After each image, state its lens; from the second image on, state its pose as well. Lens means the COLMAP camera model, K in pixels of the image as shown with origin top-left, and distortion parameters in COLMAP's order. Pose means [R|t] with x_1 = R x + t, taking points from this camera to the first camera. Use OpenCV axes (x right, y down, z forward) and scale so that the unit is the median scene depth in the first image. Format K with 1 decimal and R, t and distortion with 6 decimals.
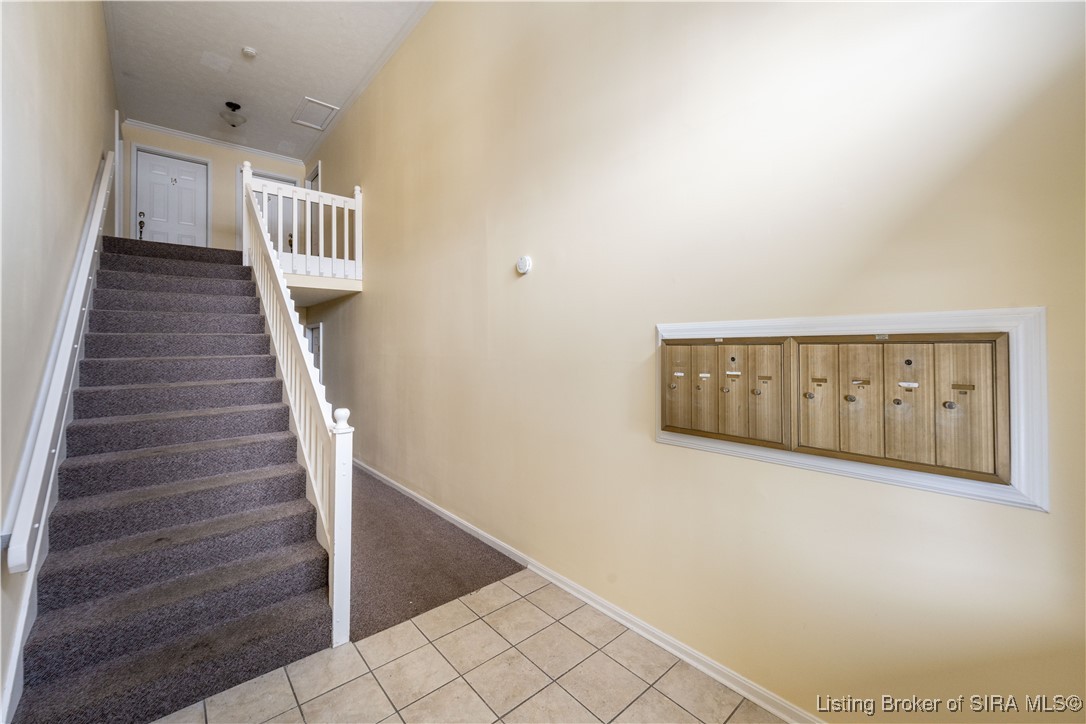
lens RADIAL K [[452.6, 0, 548.1], [0, 452.6, 352.9], [0, 0, 1]] dist [0.000179, 0.000019]
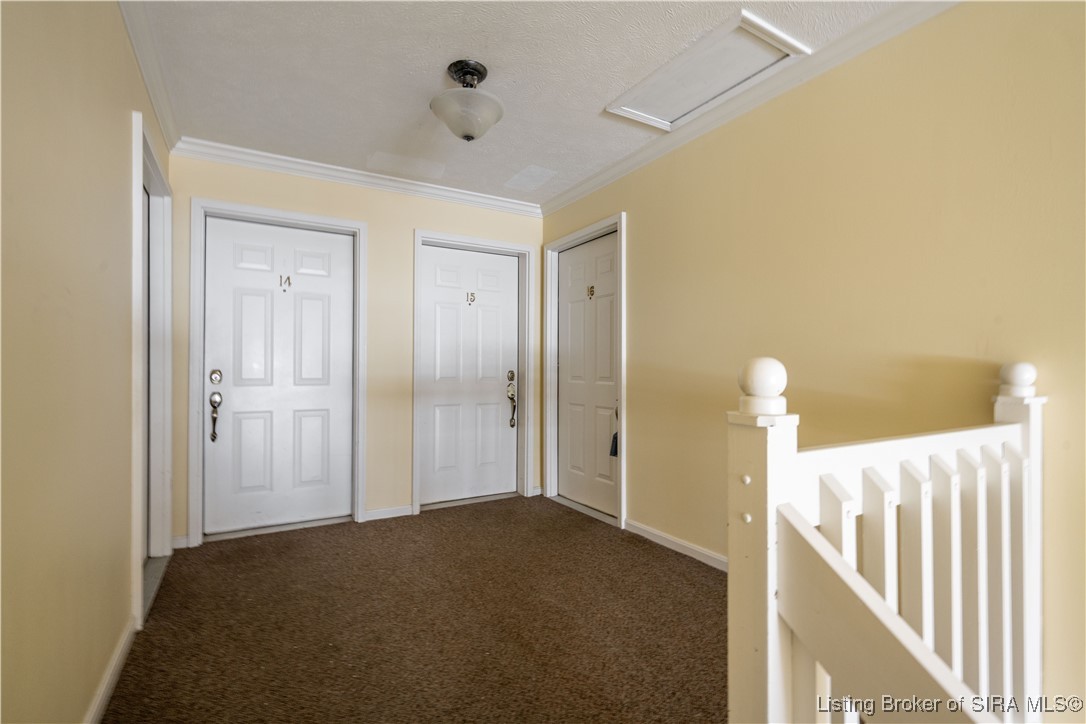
lens RADIAL K [[492.4, 0, 541.0], [0, 492.4, 367.0], [0, 0, 1]] dist [0.001564, 0.000140]
pose [[0.985476, 0.005237, -0.169732, -0.541522], [-0.003731, 0.999951, 0.009187, -0.319415], [0.169772, -0.008421, 0.985447, 0.620986]]
